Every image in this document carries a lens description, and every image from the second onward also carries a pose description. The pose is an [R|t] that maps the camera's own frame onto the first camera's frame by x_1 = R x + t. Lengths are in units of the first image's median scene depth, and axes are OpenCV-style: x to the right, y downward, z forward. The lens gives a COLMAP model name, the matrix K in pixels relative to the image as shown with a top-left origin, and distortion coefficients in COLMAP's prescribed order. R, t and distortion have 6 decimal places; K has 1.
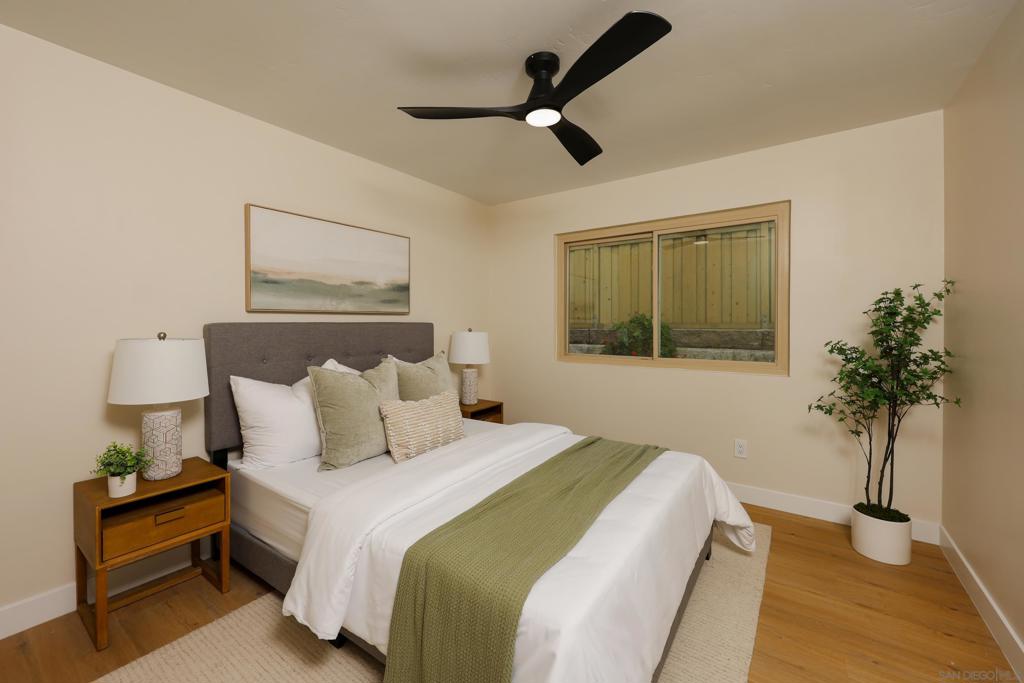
lens RADIAL K [[435.5, 0, 510.8], [0, 435.5, 322.5], [0, 0, 1]] dist [0.000328, 0.000112]
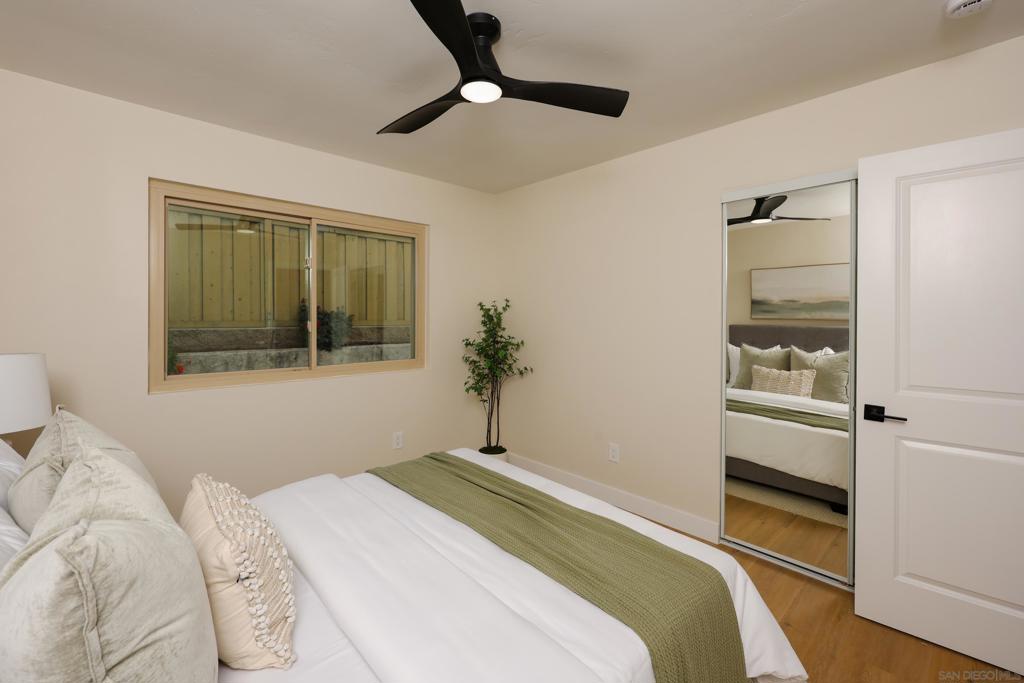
lens RADIAL K [[435.5, 0, 510.8], [0, 435.5, 322.5], [0, 0, 1]] dist [0.000328, 0.000112]
pose [[0.199460, -0.009110, 0.979864, -0.316325], [-0.009136, 0.999896, 0.011156, -0.013477], [-0.979863, -0.011177, 0.199356, 0.326843]]
